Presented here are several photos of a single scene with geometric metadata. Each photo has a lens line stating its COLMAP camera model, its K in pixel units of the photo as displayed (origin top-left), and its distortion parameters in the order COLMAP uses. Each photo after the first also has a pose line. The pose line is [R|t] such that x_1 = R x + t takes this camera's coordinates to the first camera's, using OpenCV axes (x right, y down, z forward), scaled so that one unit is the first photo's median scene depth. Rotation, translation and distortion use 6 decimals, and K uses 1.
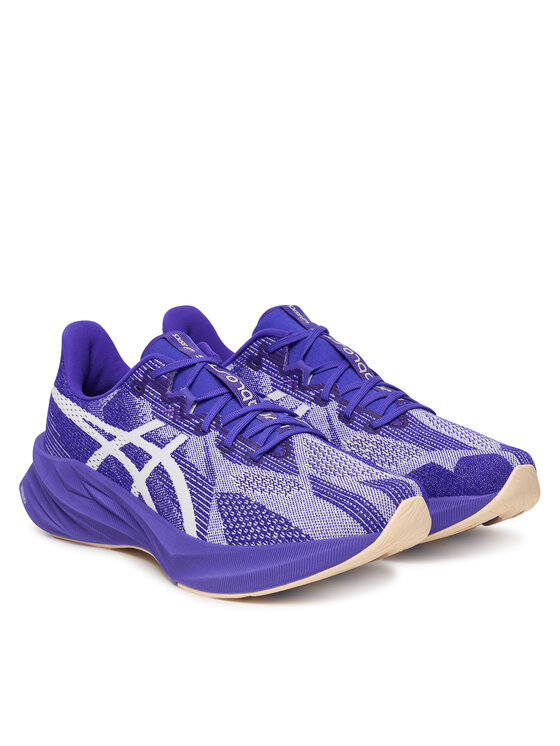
lens RADIAL K [[1777.2, 0, 280.0], [0, 1777.2, 373.0], [0, 0, 1]] dist [-0.020053, -0.001267]
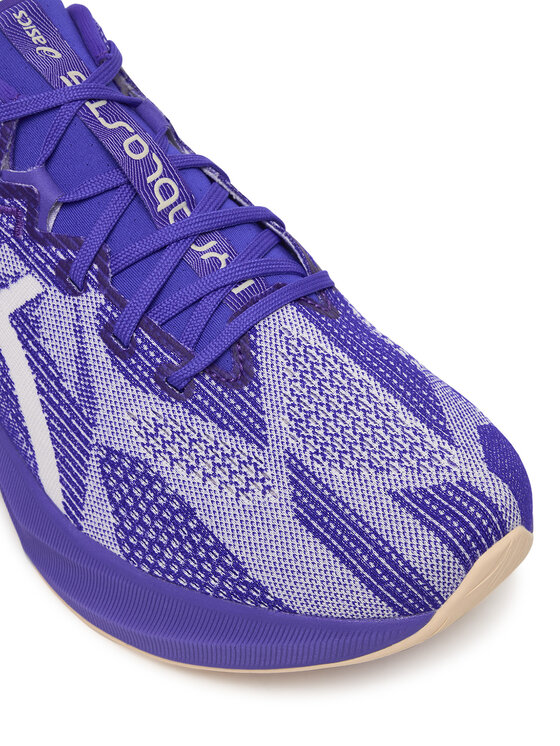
lens RADIAL K [[1606.3, 0, 280.0], [0, 1606.3, 373.0], [0, 0, 1]] dist [-0.233524, 0.303877]
pose [[0.999474, 0.032154, 0.004319, 0.011552], [-0.028146, 0.793163, 0.608359, -0.216738], [0.016136, -0.608161, 0.793650, 0.662167]]
